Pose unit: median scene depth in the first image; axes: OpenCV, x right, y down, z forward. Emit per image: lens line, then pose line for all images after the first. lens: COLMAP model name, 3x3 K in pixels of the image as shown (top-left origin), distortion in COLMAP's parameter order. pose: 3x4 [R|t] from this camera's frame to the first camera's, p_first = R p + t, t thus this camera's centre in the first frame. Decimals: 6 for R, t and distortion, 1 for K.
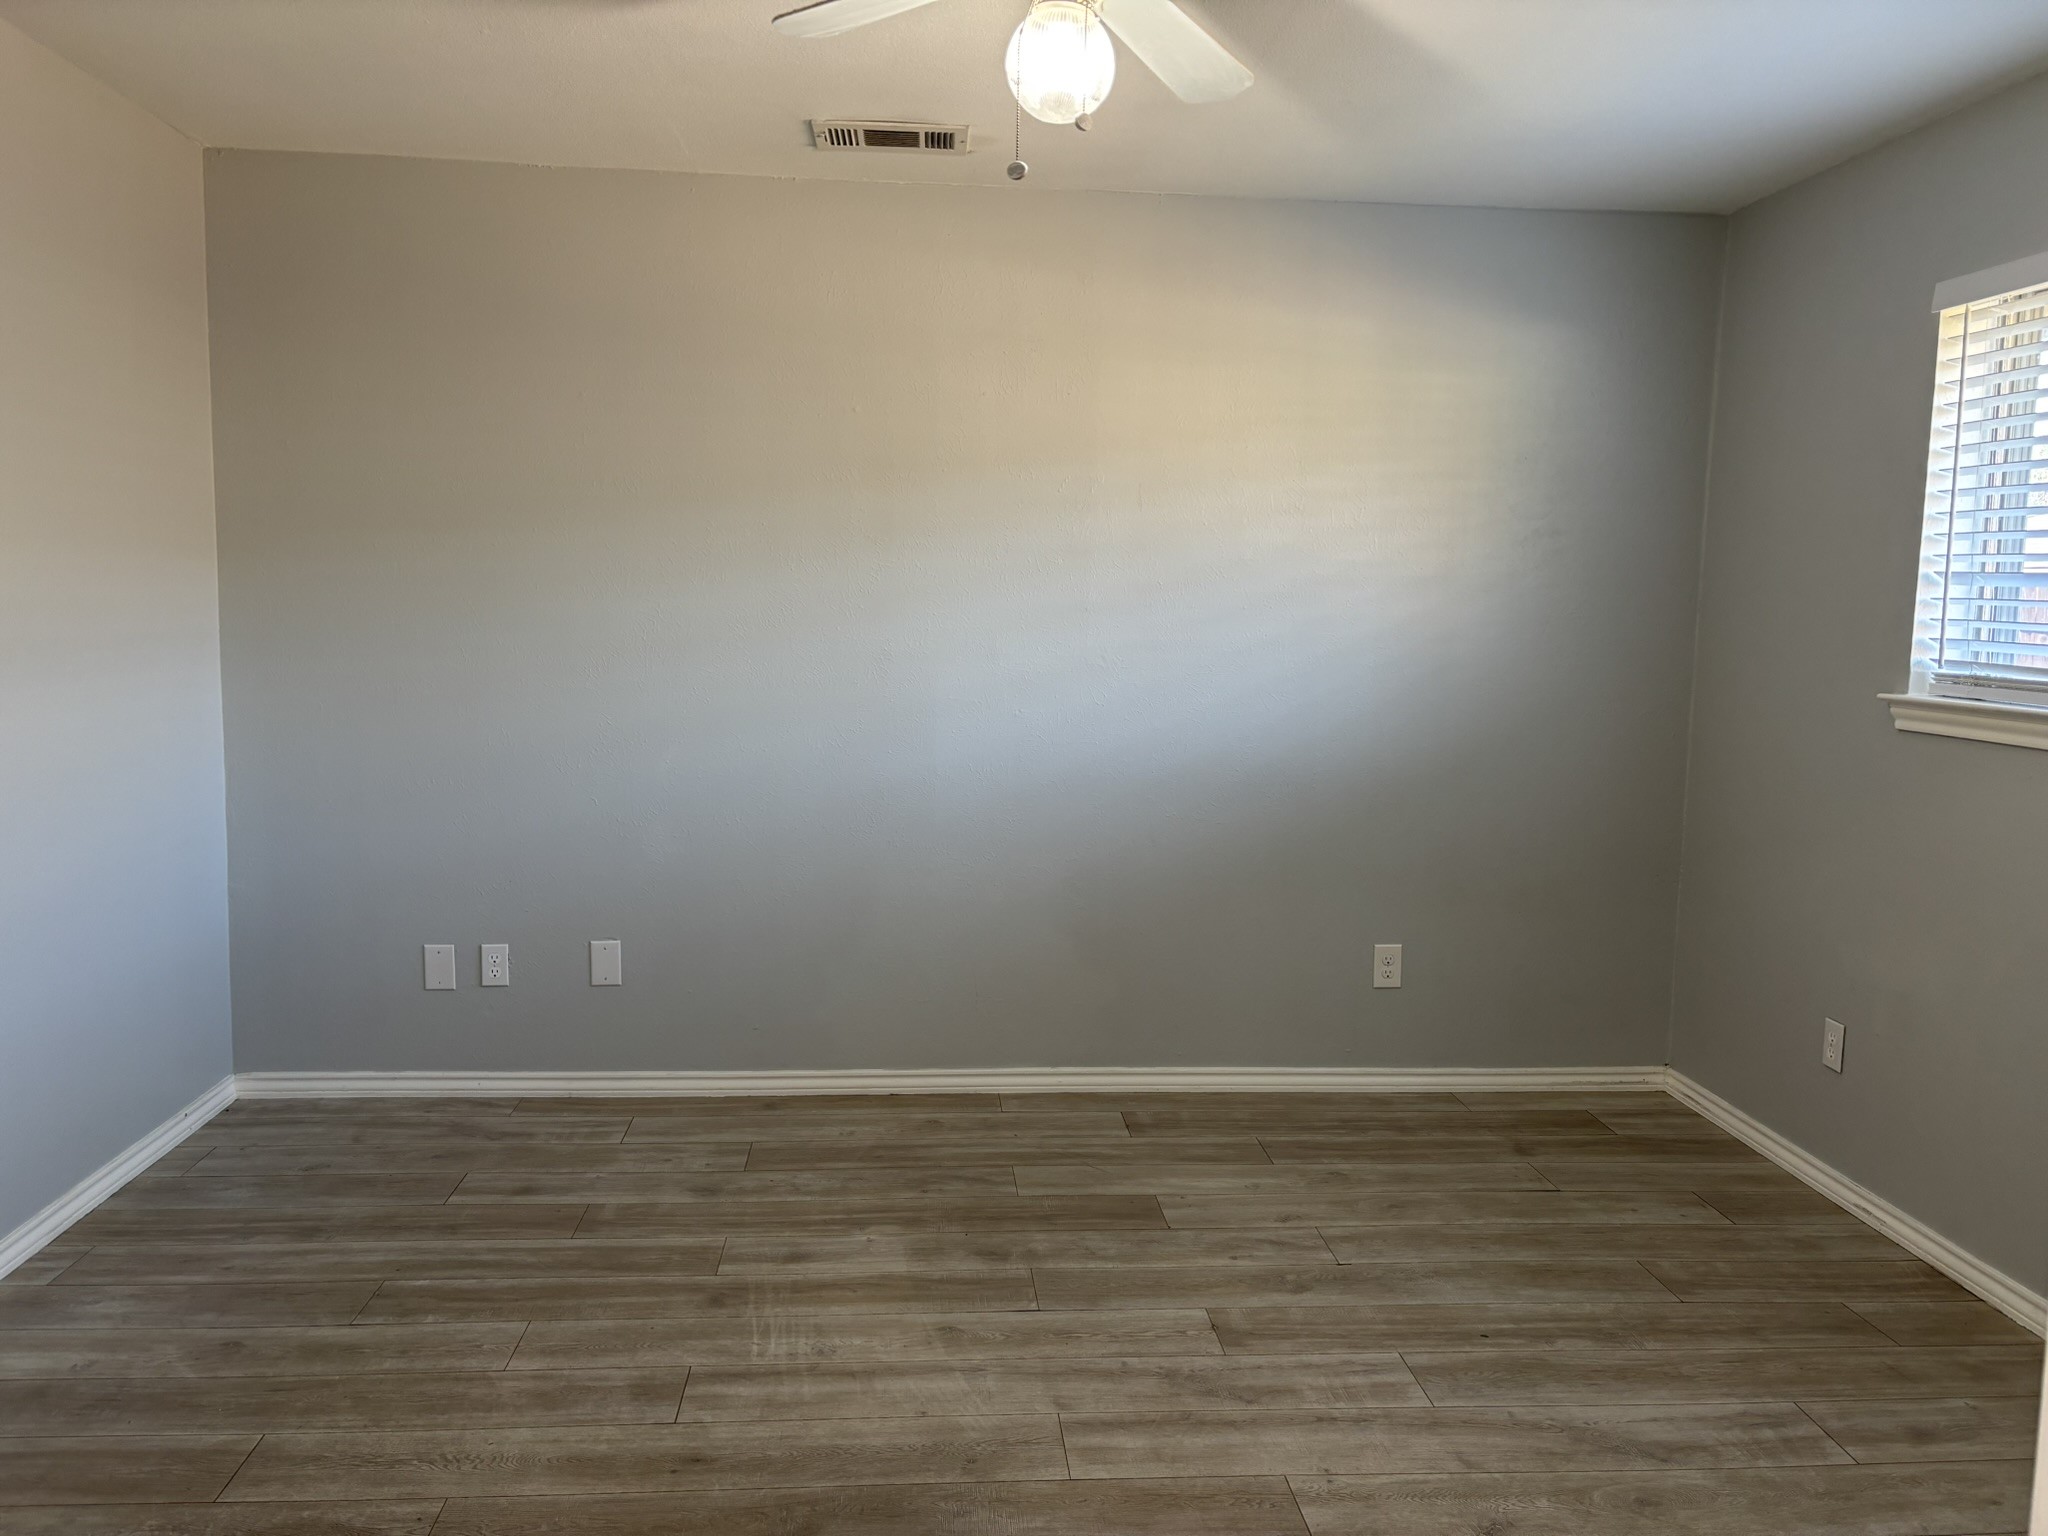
lens RADIAL K [[1547.7, 0, 1033.7], [0, 1547.7, 760.3], [0, 0, 1]] dist [0.056610, -0.063782]
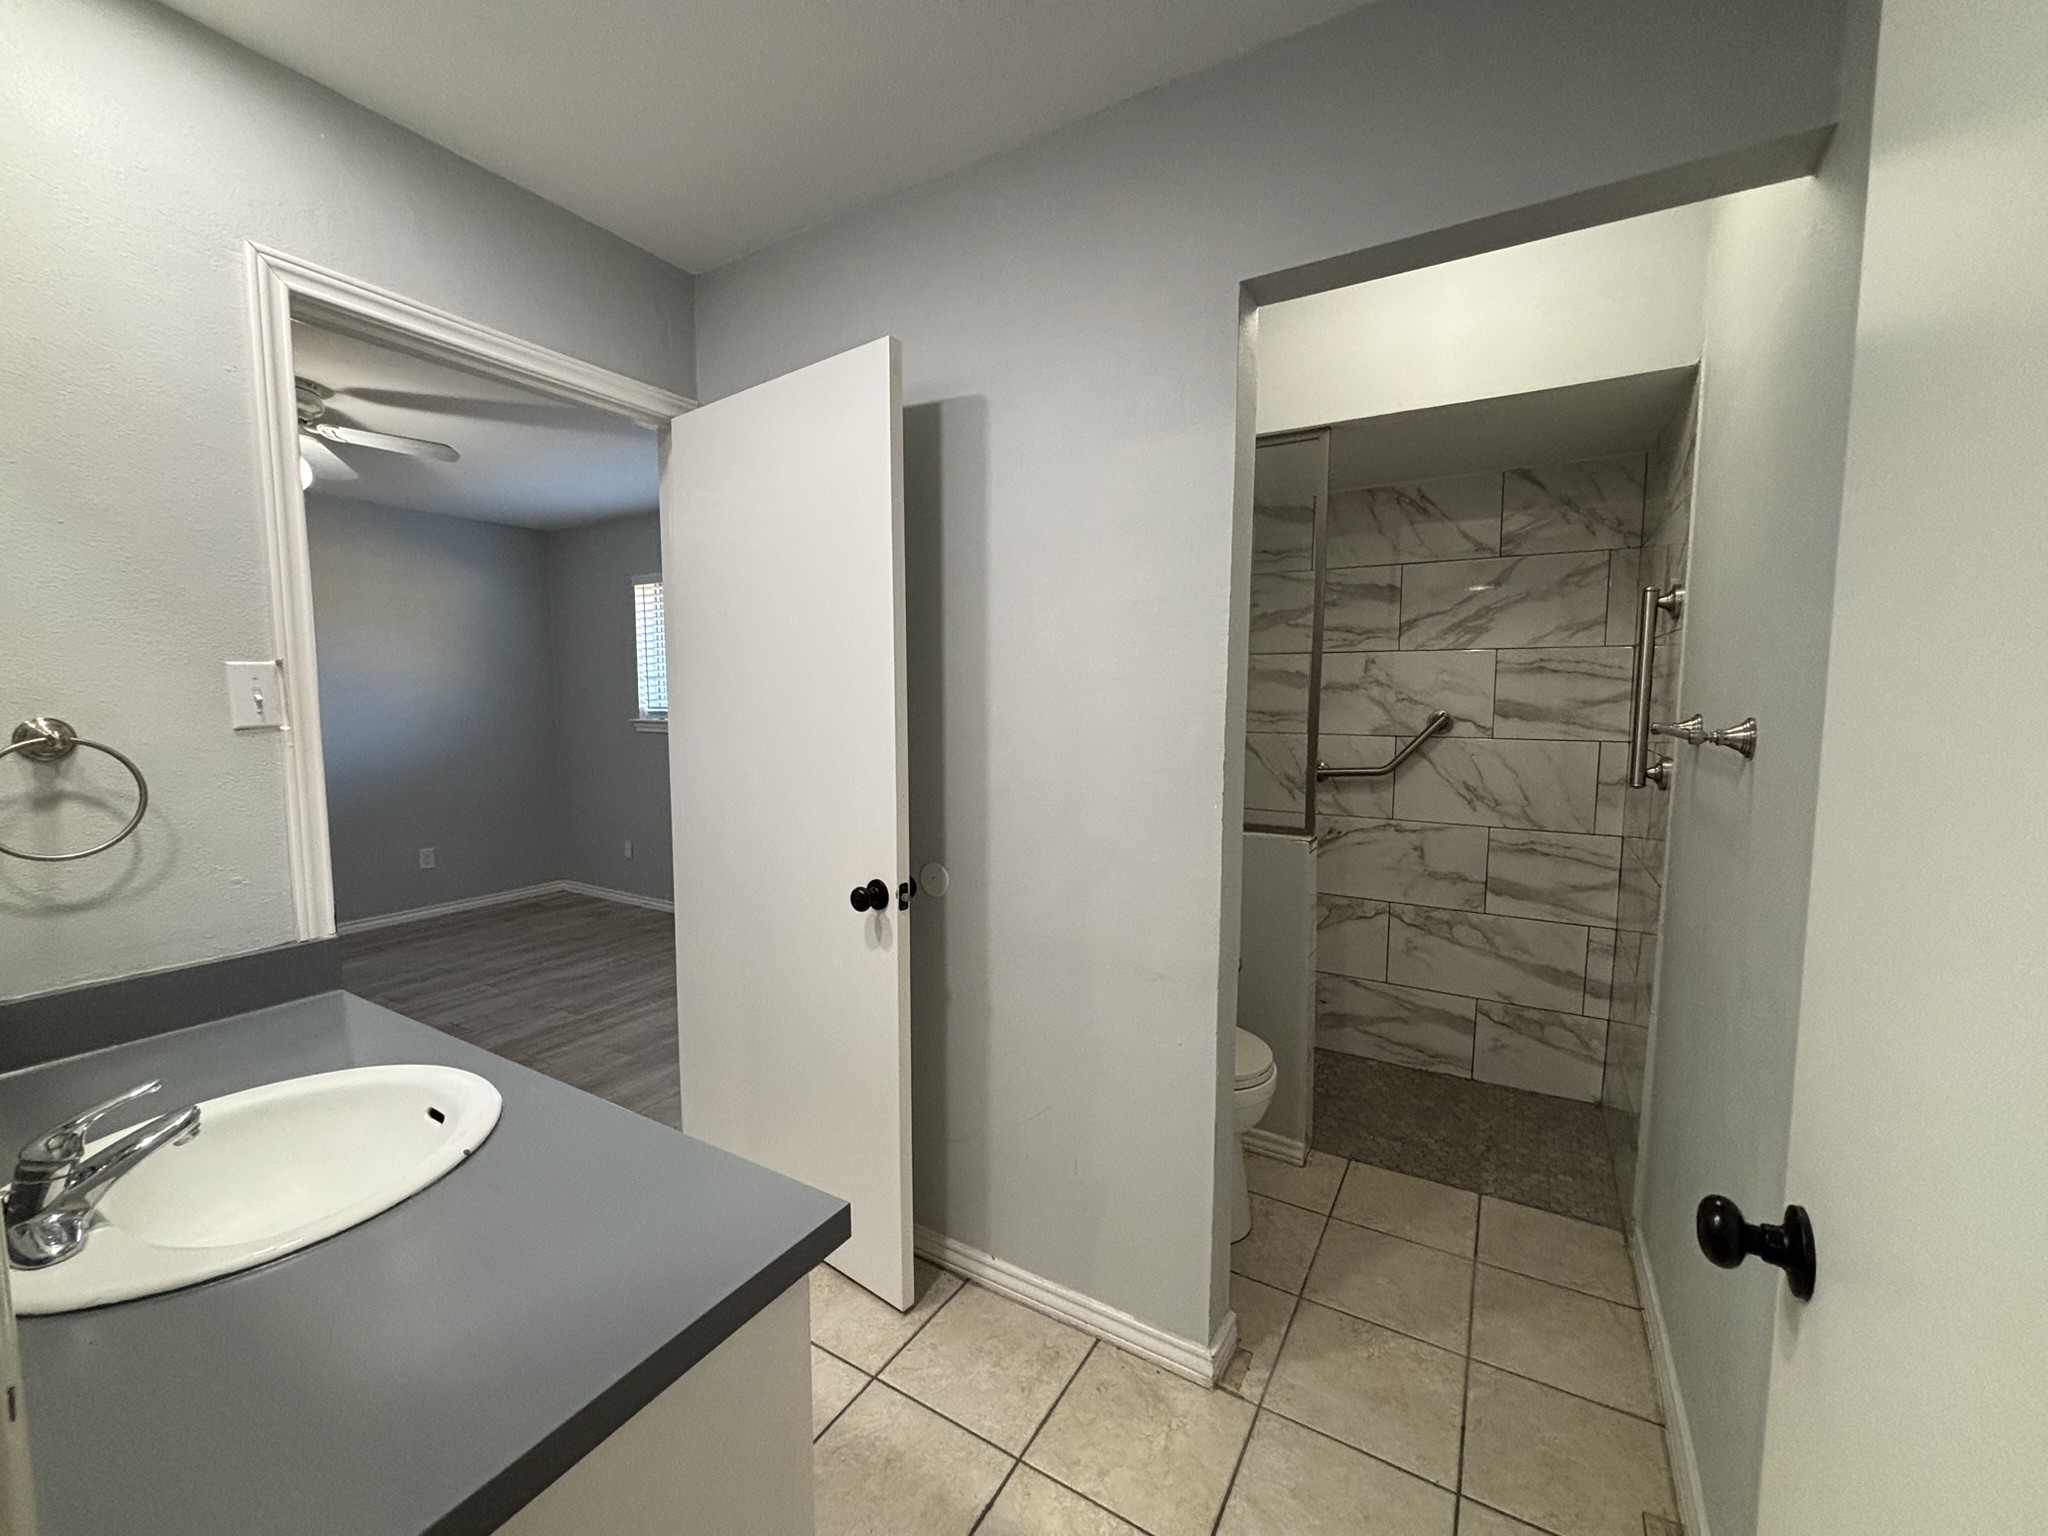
lens RADIAL K [[827.5, 0, 1020.7], [0, 827.5, 764.7], [0, 0, 1]] dist [-0.001843, 0.000629]
pose [[0.586488, -0.089241, 0.805027, -0.309327], [0.093823, 0.994706, 0.041915, 0.046497], [-0.804506, 0.050948, 0.591756, -0.544555]]
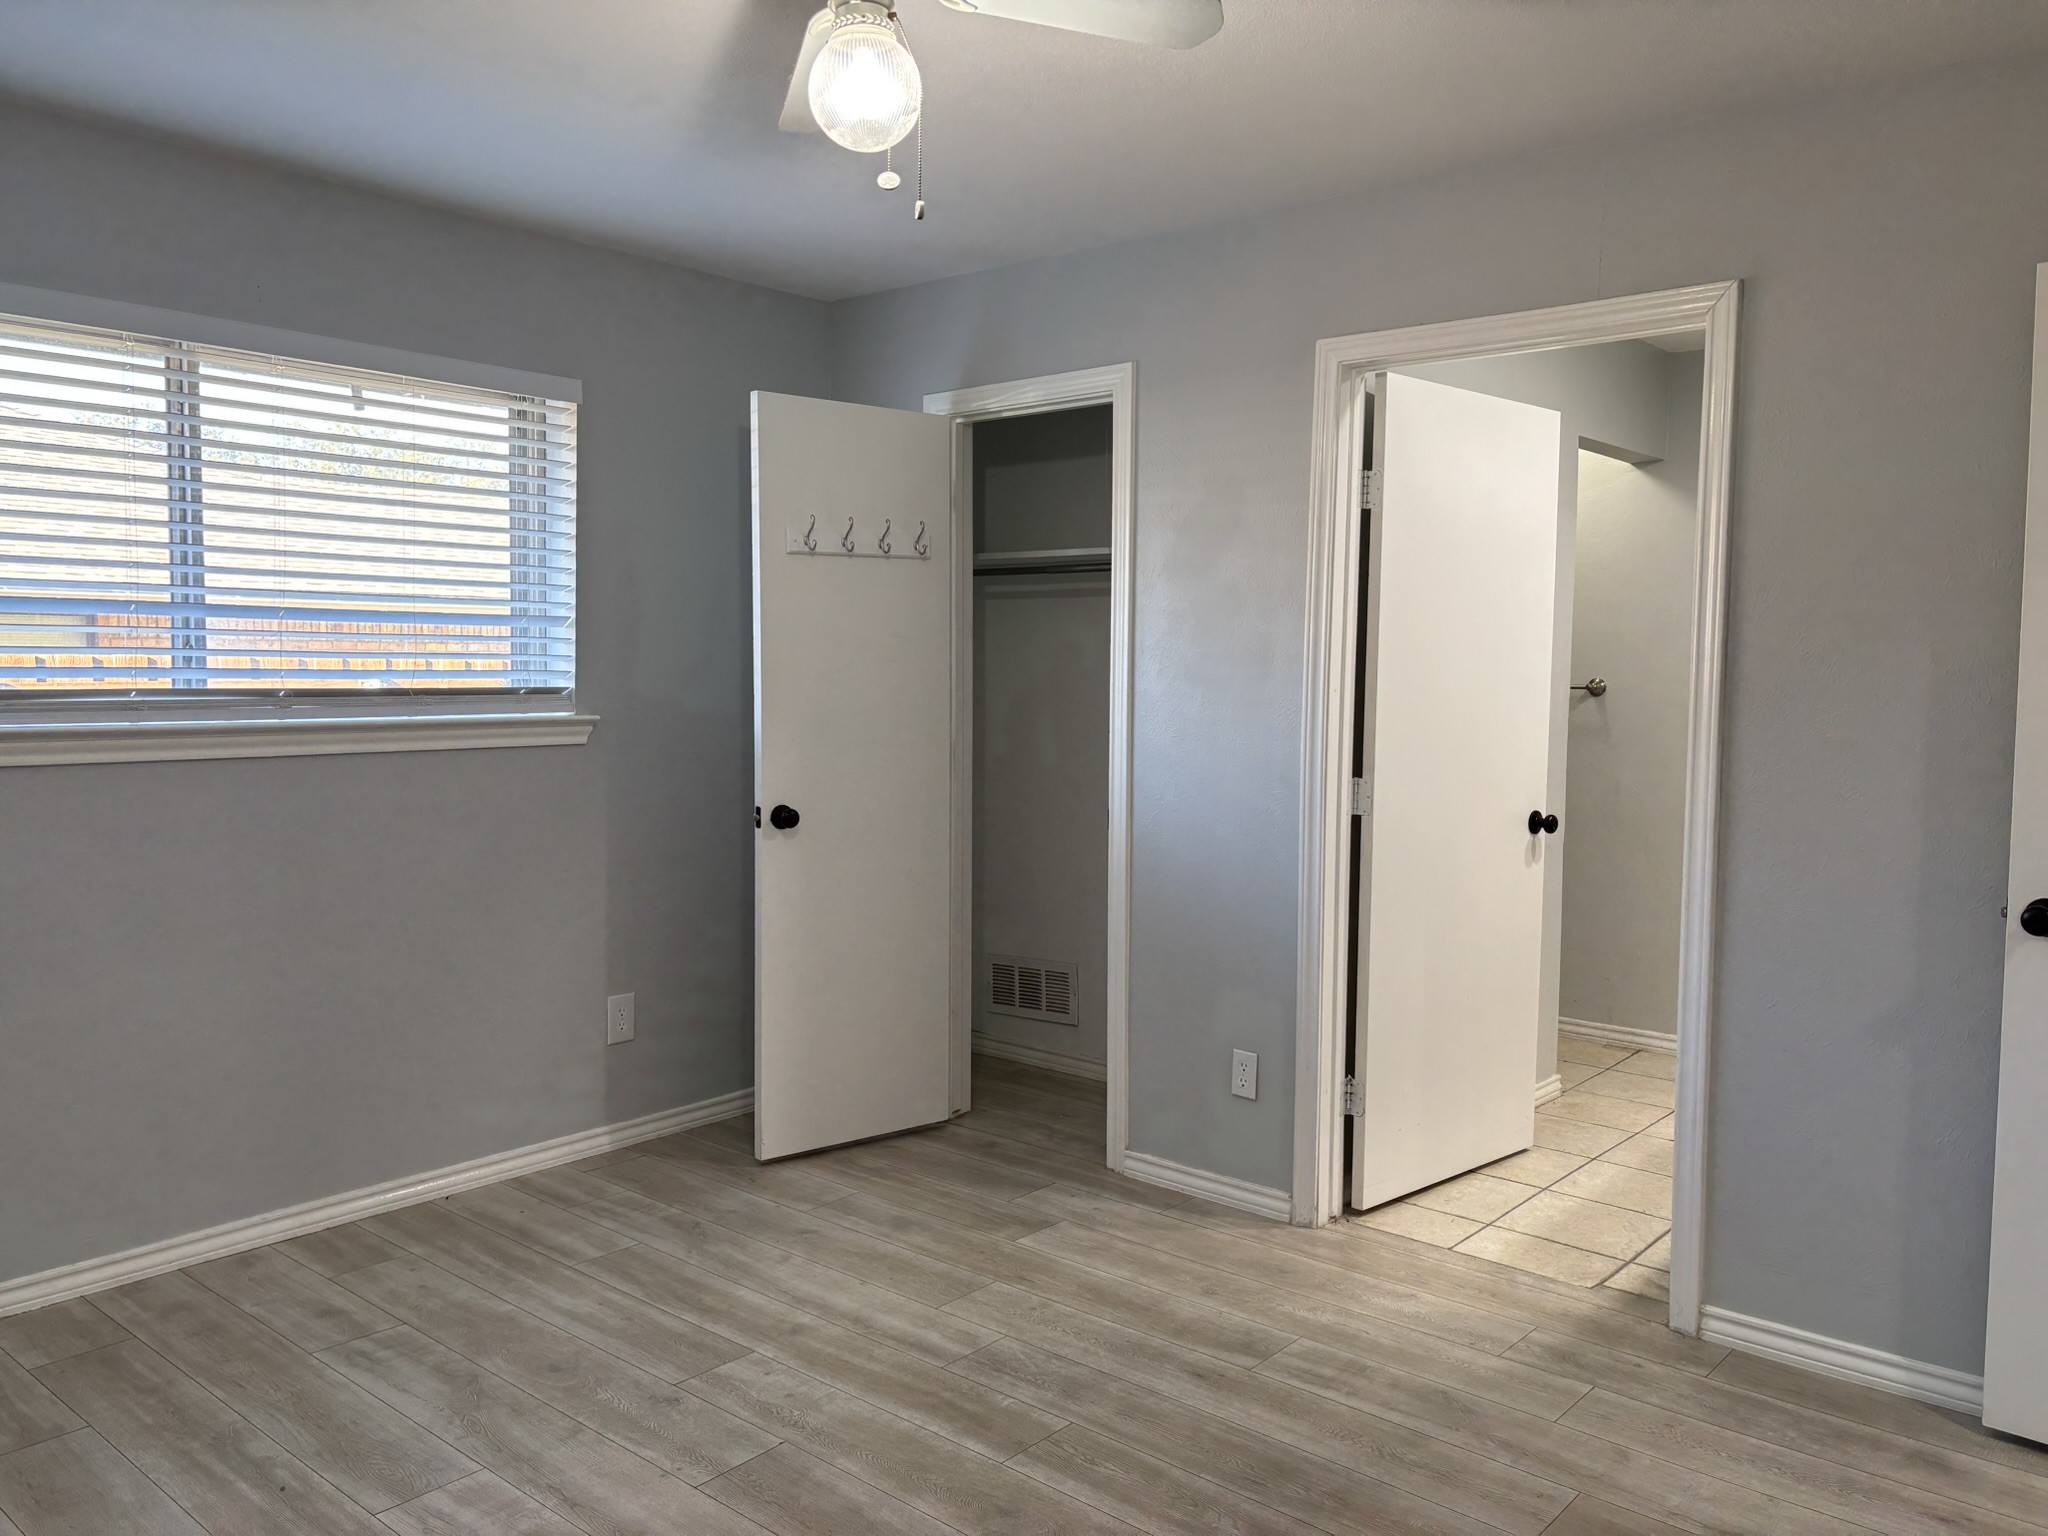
lens RADIAL K [[1547.7, 0, 1028.4], [0, 1547.7, 778.4], [0, 0, 1]] dist [0.056610, -0.063782]
pose [[-0.708336, -0.081285, 0.701180, -0.582932], [0.042901, 0.986554, 0.157707, -0.136301], [-0.704571, 0.141791, -0.695324, 1.277090]]
